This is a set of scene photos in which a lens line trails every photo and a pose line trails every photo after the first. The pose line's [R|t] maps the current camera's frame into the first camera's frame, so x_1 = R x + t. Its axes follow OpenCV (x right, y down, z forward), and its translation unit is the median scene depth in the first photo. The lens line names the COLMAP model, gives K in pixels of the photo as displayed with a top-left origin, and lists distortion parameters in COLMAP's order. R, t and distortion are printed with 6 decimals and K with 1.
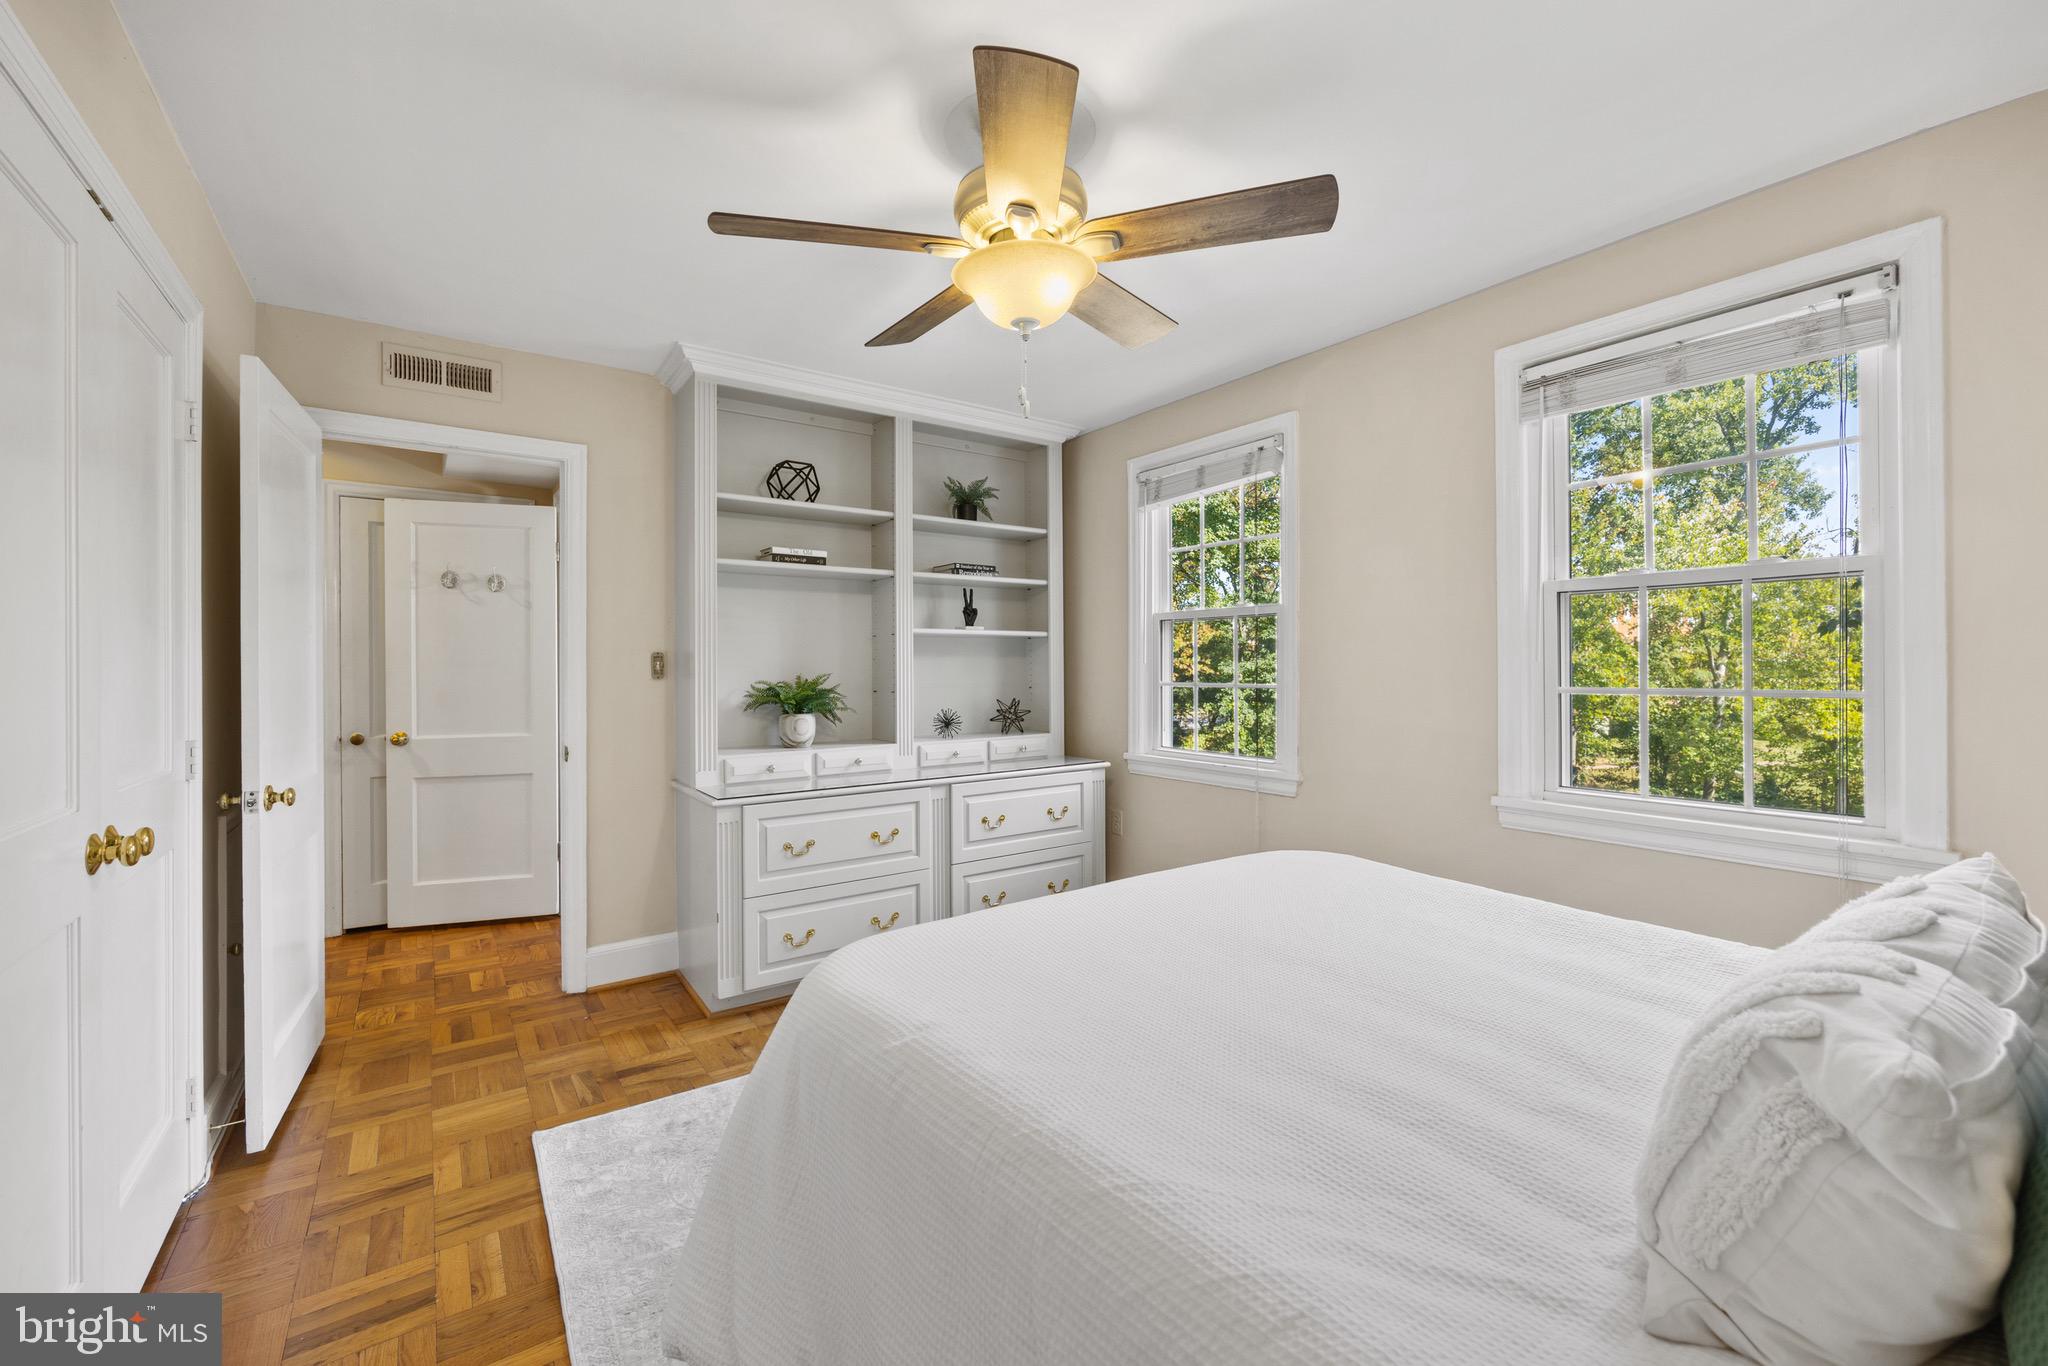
lens RADIAL K [[829.8, 0, 1018.8], [0, 829.8, 671.8], [0, 0, 1]] dist [-0.007522, 0.002627]
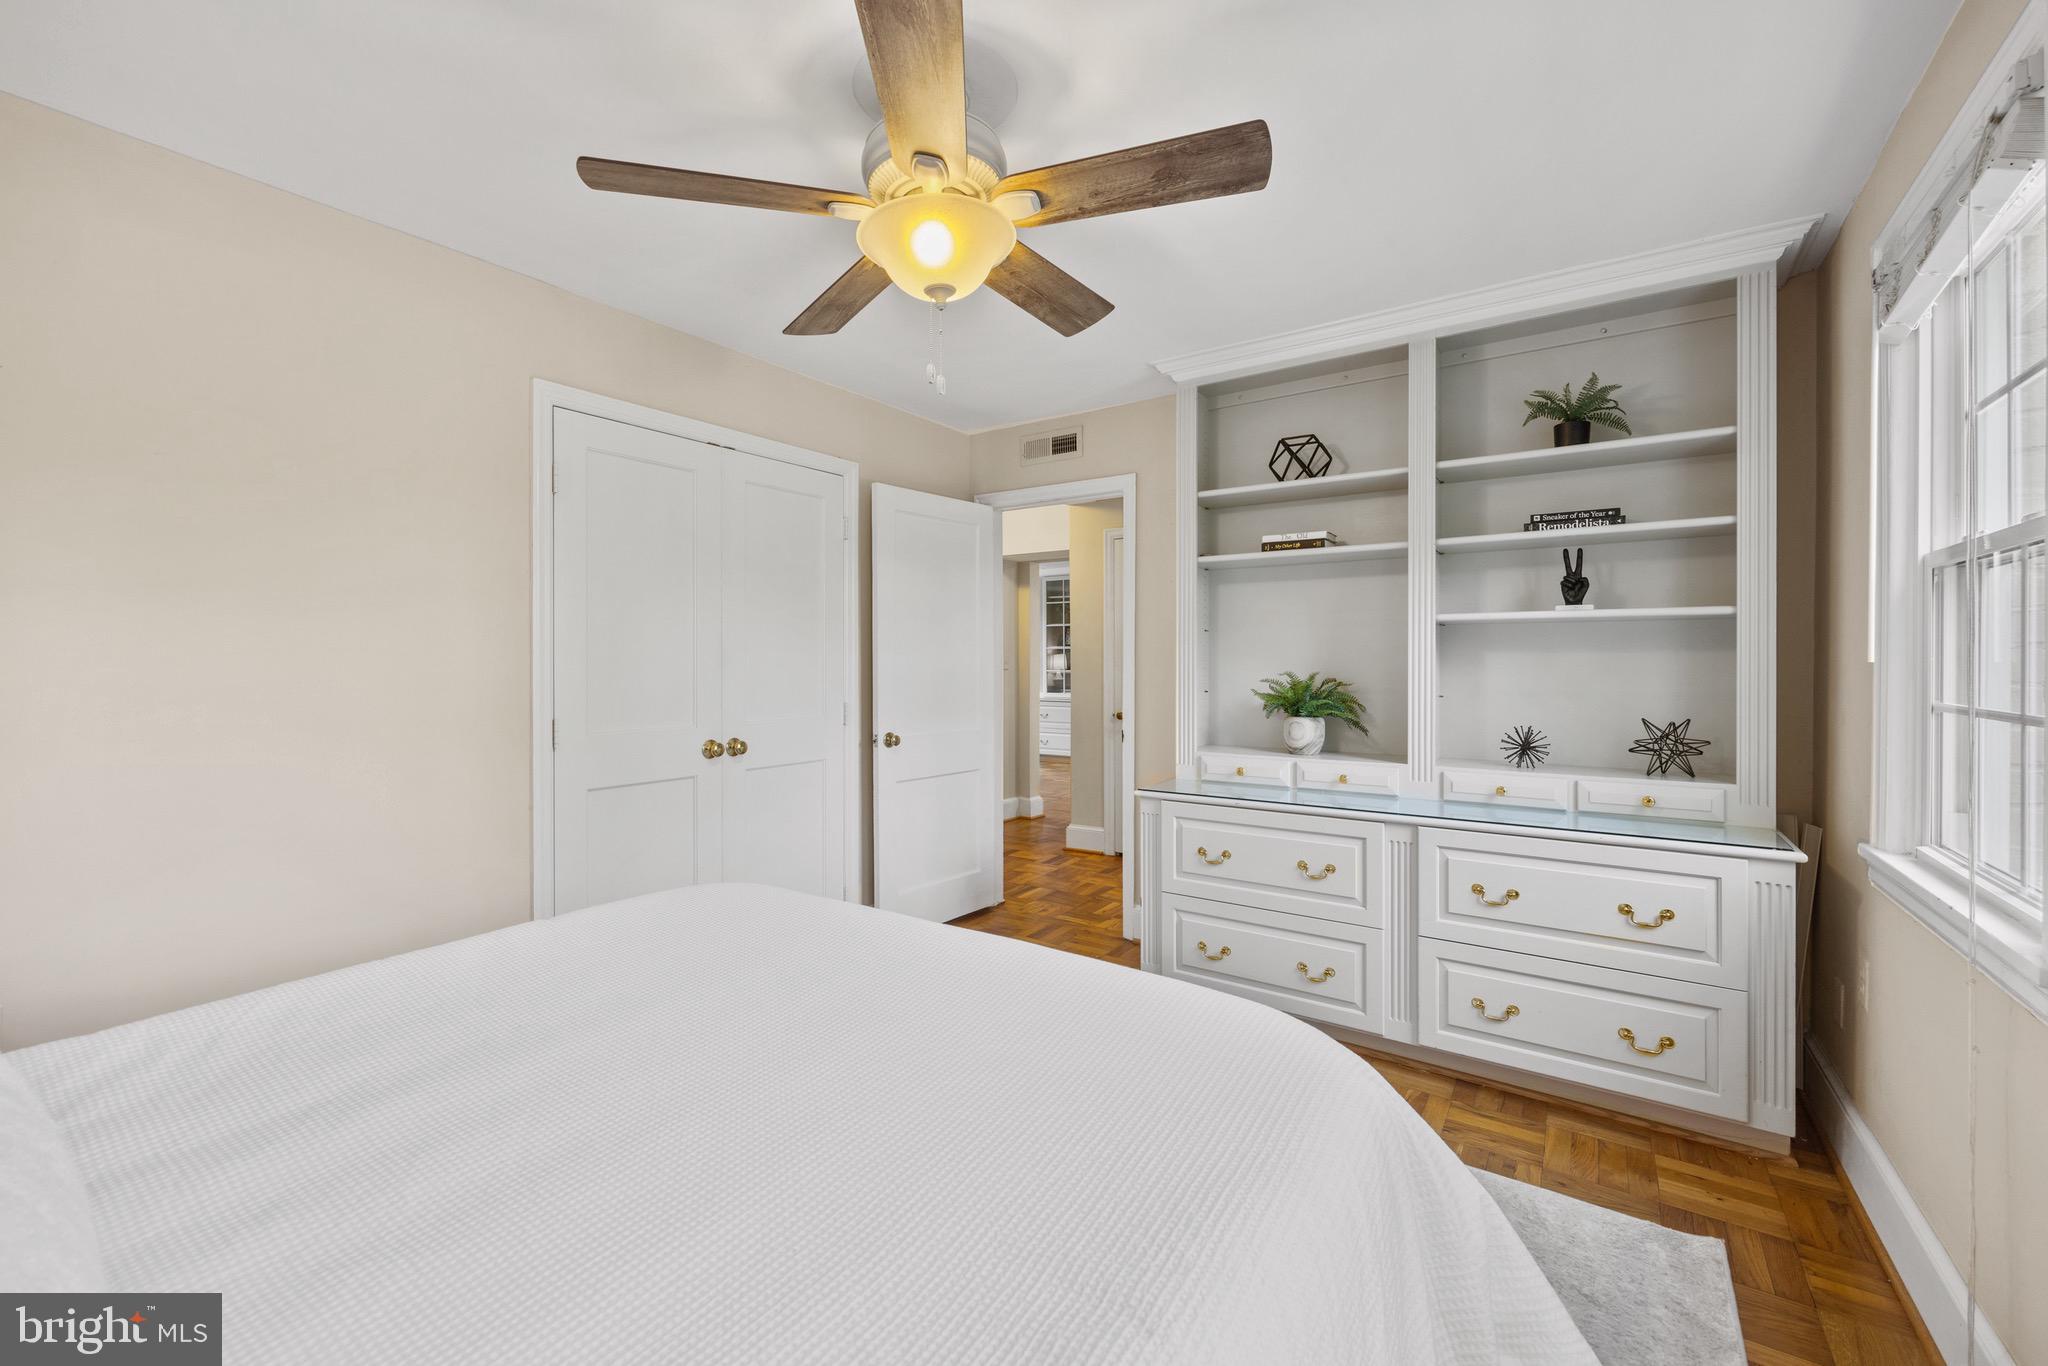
lens RADIAL K [[829.8, 0, 1018.8], [0, 829.8, 671.8], [0, 0, 1]] dist [-0.007522, 0.002627]
pose [[0.336838, 0.013301, -0.941469, 0.475472], [-0.013295, 0.999868, 0.009370, -0.002262], [0.941469, 0.009361, 0.336971, 0.410784]]
